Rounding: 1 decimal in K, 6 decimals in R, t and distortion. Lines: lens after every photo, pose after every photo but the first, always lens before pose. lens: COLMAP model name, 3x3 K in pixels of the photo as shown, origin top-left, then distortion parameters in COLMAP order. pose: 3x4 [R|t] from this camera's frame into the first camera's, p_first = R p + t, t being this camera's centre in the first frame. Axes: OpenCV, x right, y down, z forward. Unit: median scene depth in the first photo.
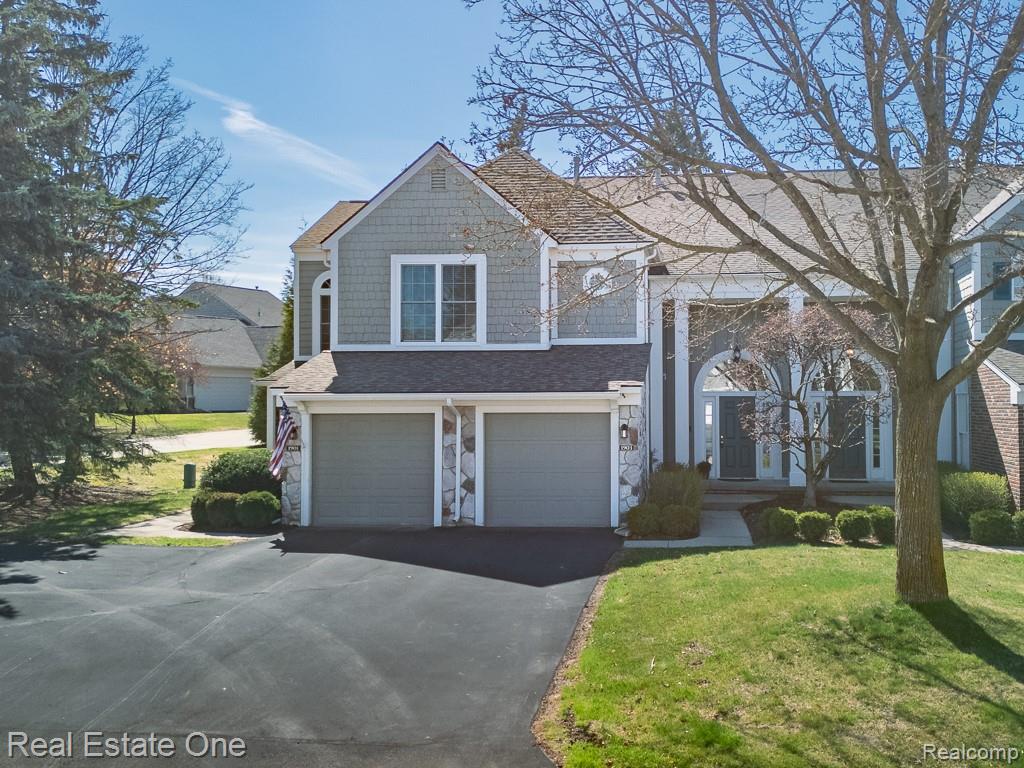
lens RADIAL K [[1082.0, 0, 596.1], [0, 1082.0, 382.0], [0, 0, 1]] dist [0.093501, -0.168546]
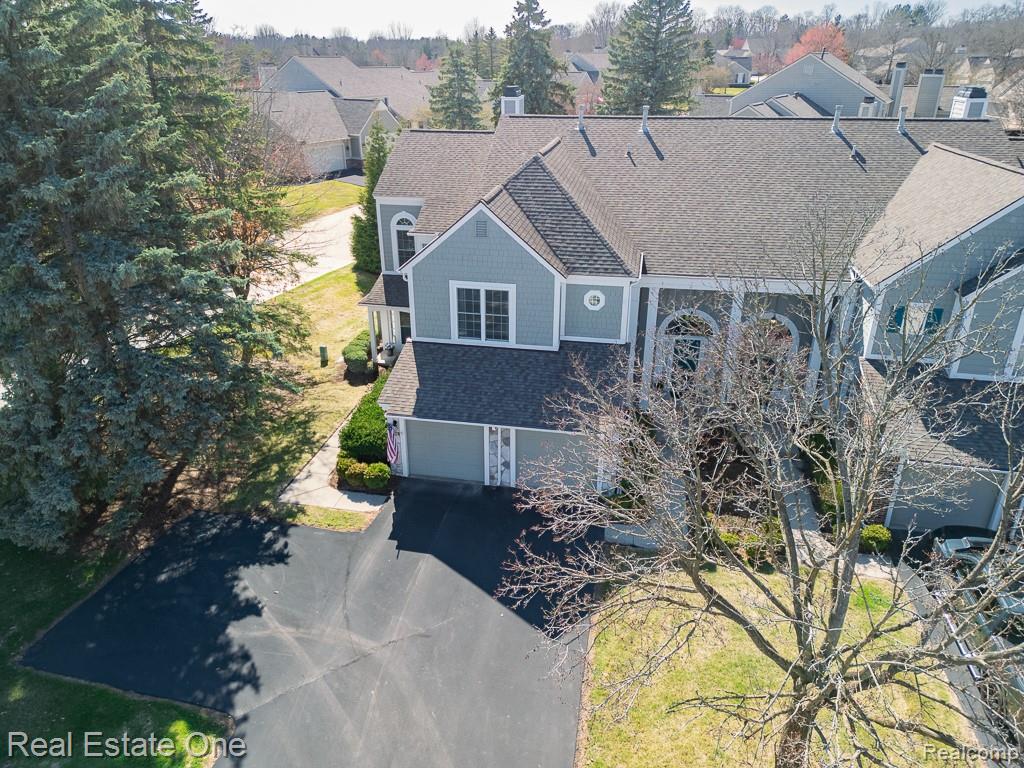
lens RADIAL K [[725.5, 0, 512.0], [0, 725.5, 384.0], [0, 0, 1]] dist [0.051008, -0.047970]
pose [[0.996189, 0.036077, -0.079407, -0.038479], [0.001078, 0.905281, 0.424813, -0.575088], [0.087211, -0.423279, 0.901792, 0.135186]]
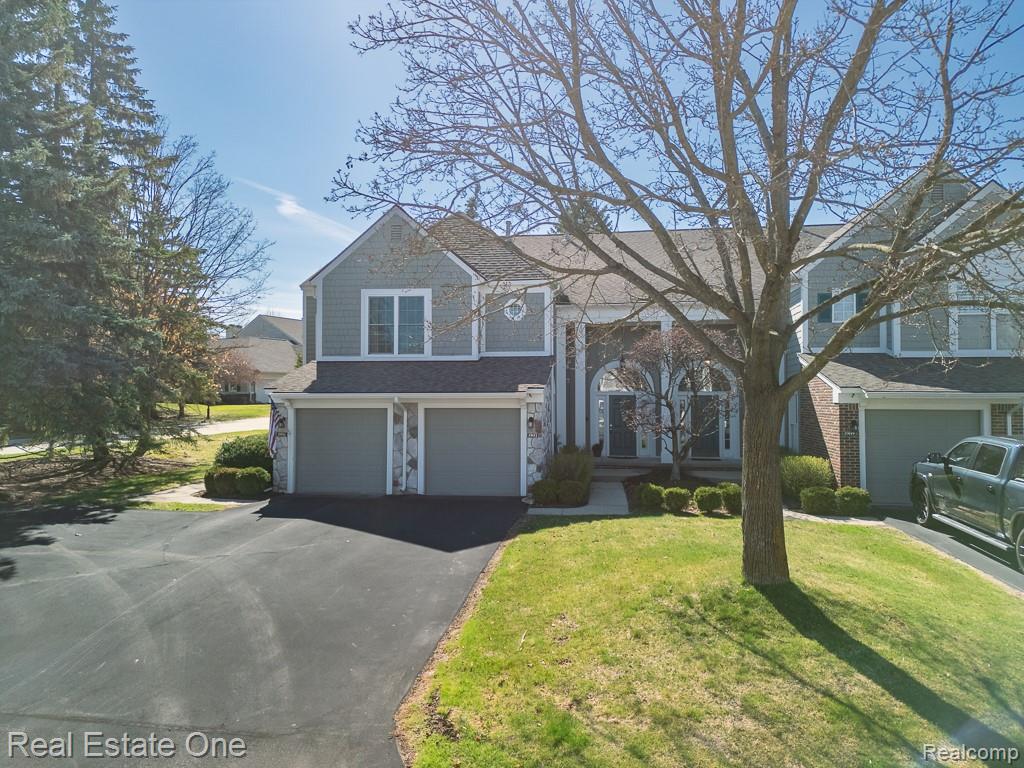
lens RADIAL K [[725.5, 0, 512.0], [0, 725.5, 384.0], [0, 0, 1]] dist [0.051008, -0.047970]
pose [[0.999330, 0.001776, -0.036568, 0.043455], [-0.001726, 0.999998, 0.001406, -0.002750], [0.036570, -0.001342, 0.999330, 0.160454]]
